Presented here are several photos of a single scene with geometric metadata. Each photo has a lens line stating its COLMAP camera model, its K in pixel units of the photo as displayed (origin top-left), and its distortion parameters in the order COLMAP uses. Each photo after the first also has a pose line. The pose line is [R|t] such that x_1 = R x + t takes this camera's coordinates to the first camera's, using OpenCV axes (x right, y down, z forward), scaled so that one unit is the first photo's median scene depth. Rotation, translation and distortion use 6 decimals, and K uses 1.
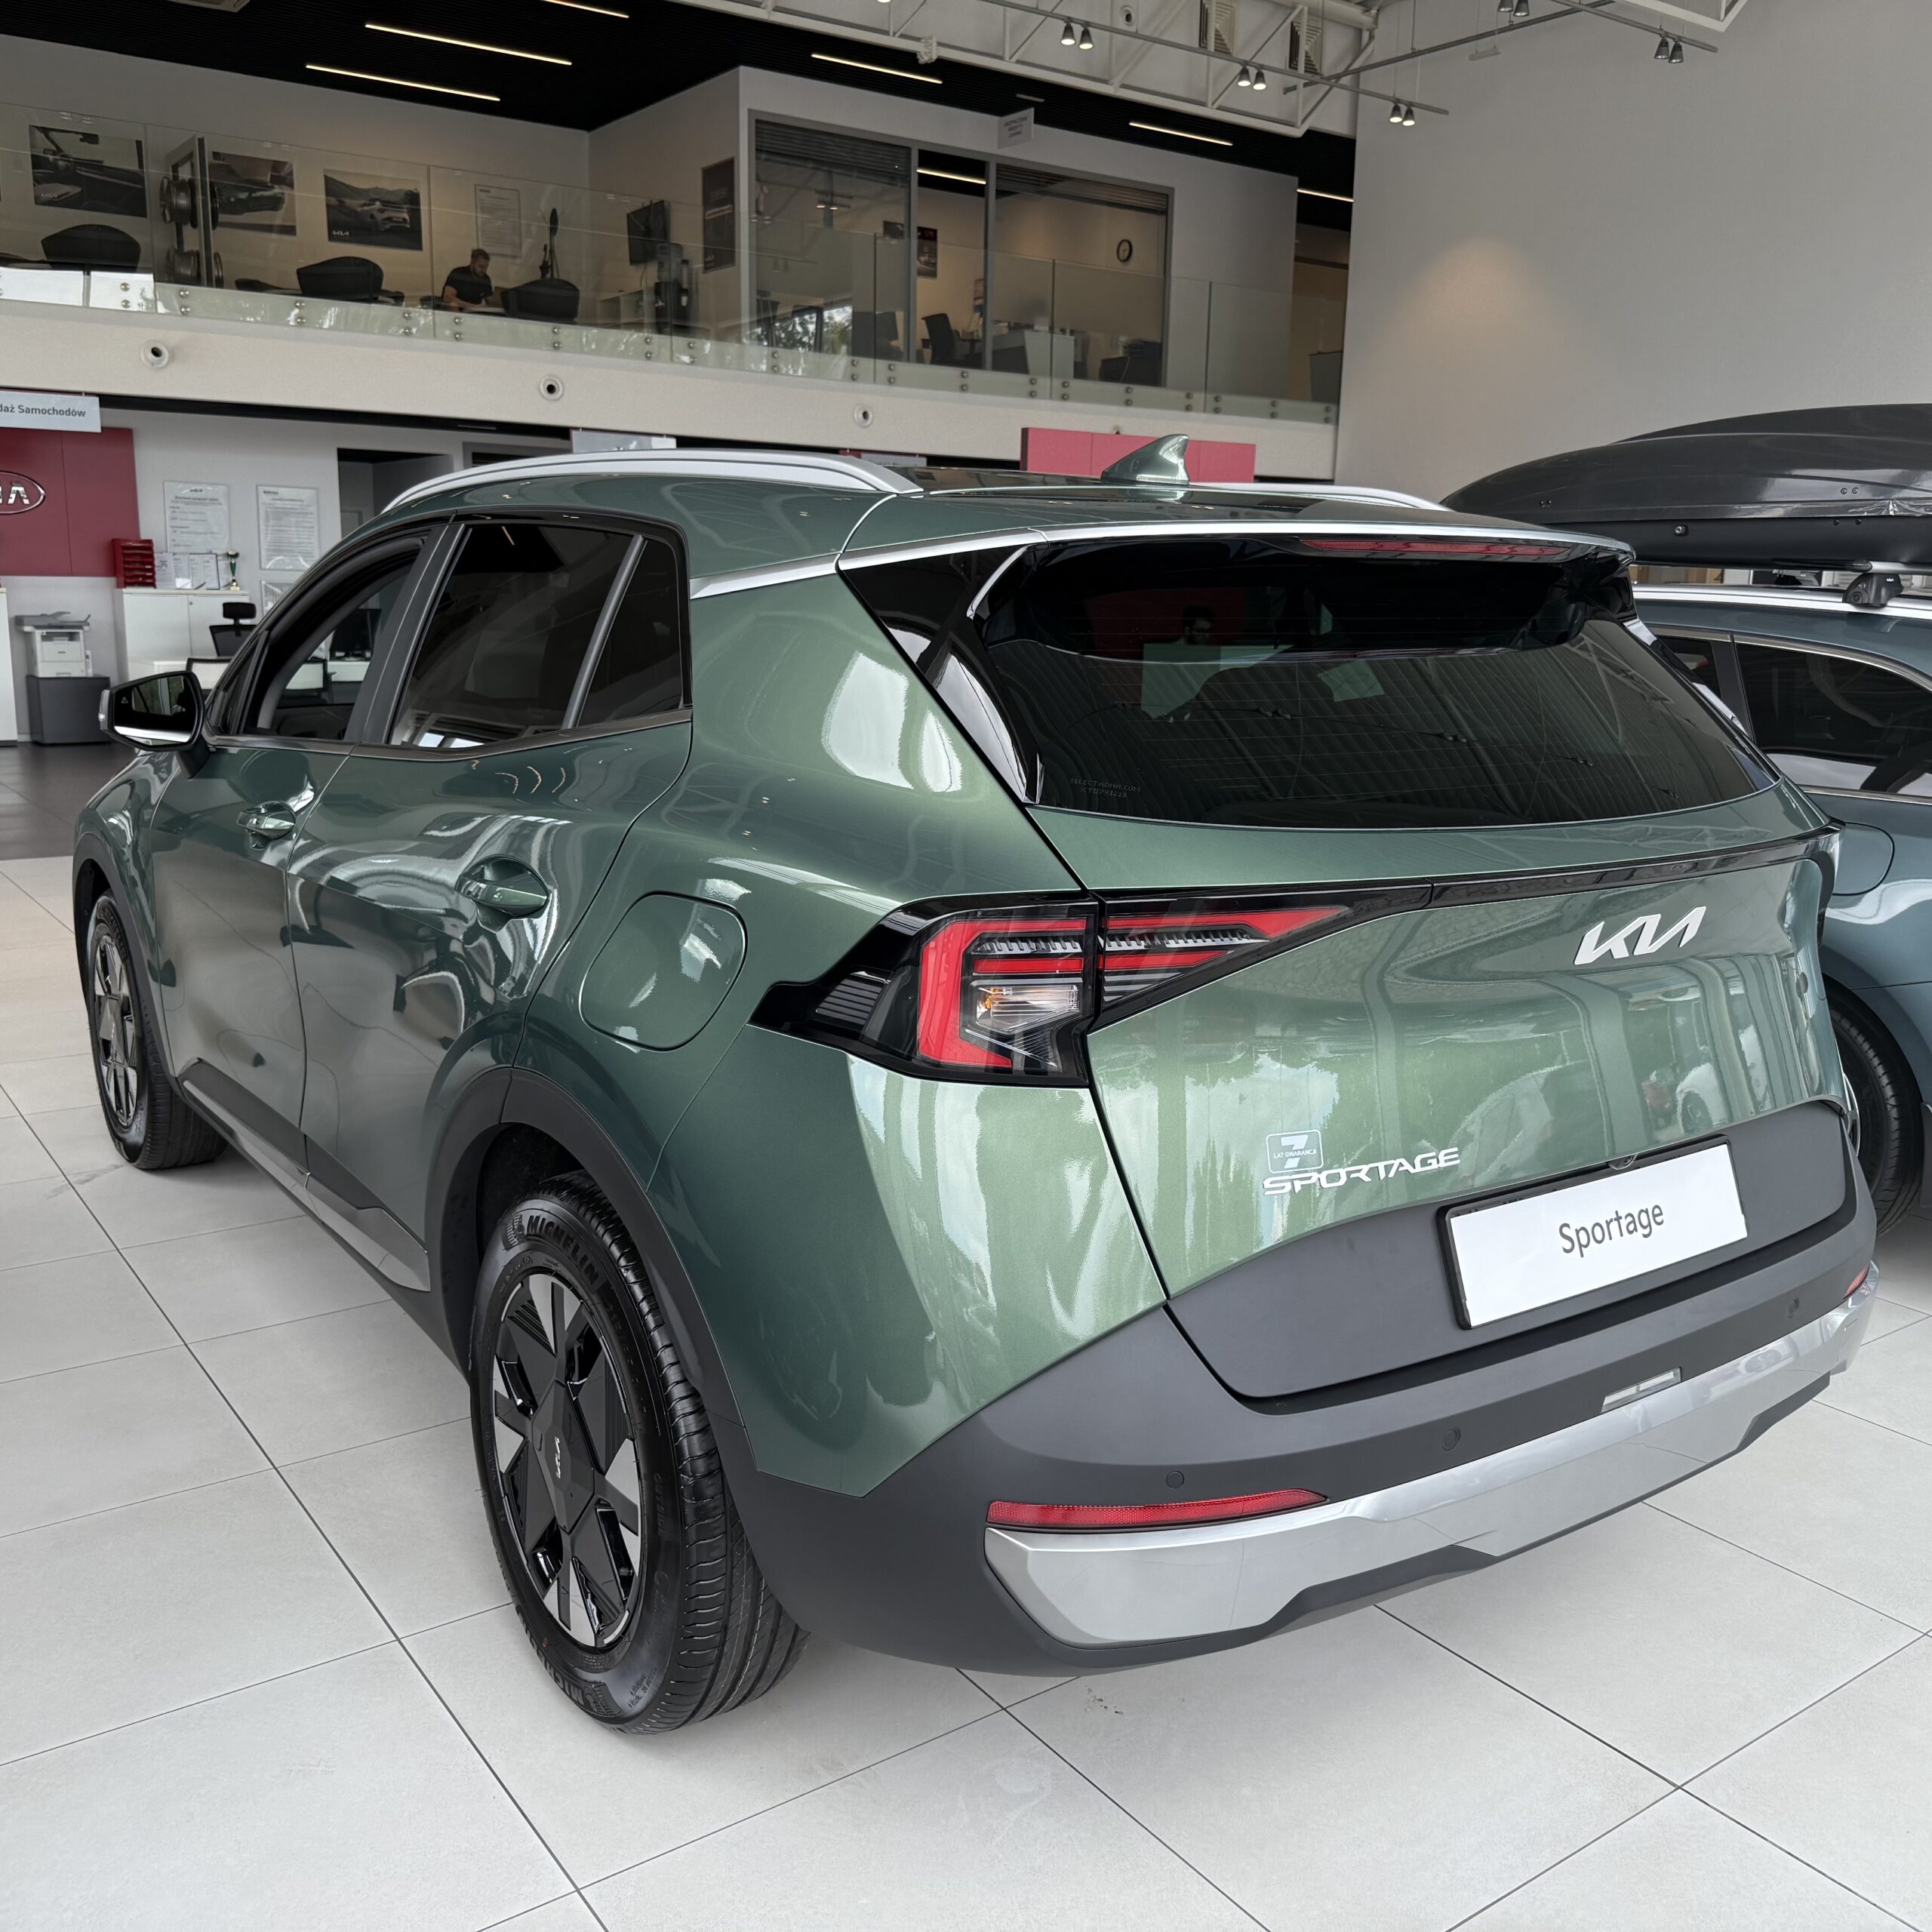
lens RADIAL K [[1834.9, 0, 966.0], [0, 1834.9, 966.0], [0, 0, 1]] dist [0.000779, -0.012588]
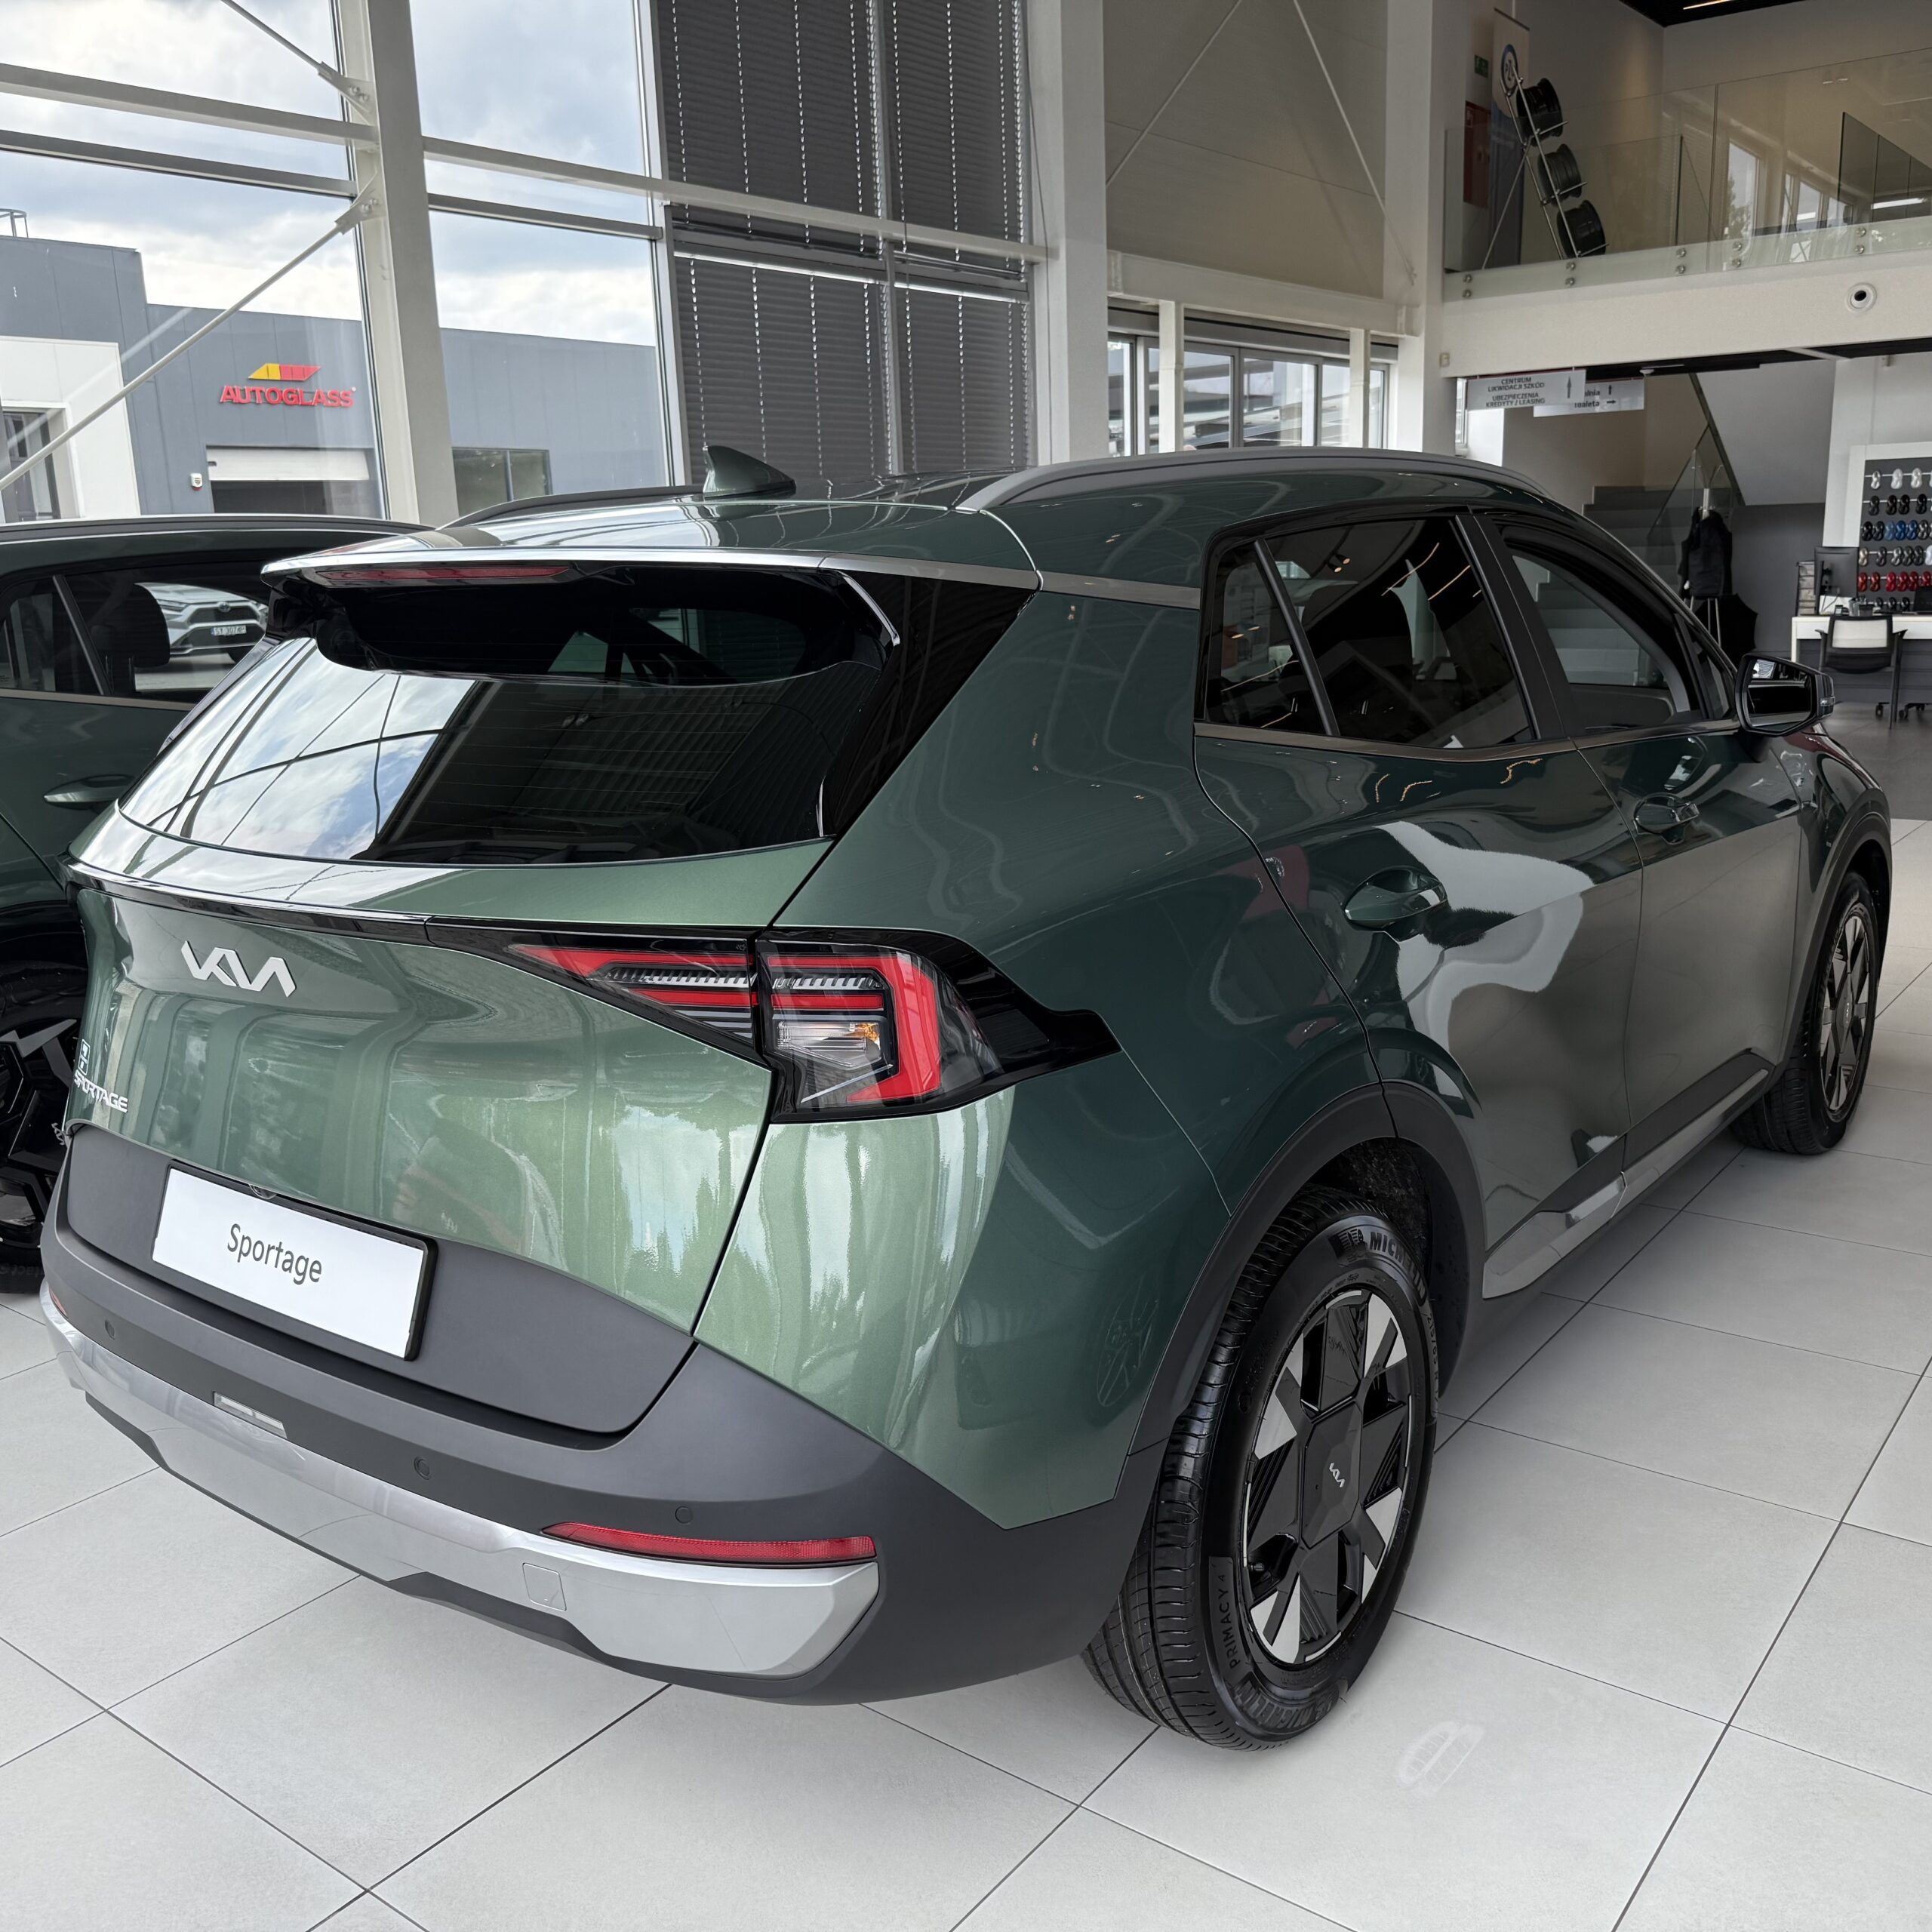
lens RADIAL K [[1834.9, 0, 966.0], [0, 1834.9, 966.0], [0, 0, 1]] dist [0.000779, -0.012588]
pose [[0.295073, 0.187982, -0.936800, 1.357923], [-0.150066, 0.977405, 0.148862, -0.216496], [0.943617, 0.096656, 0.316616, 1.008177]]
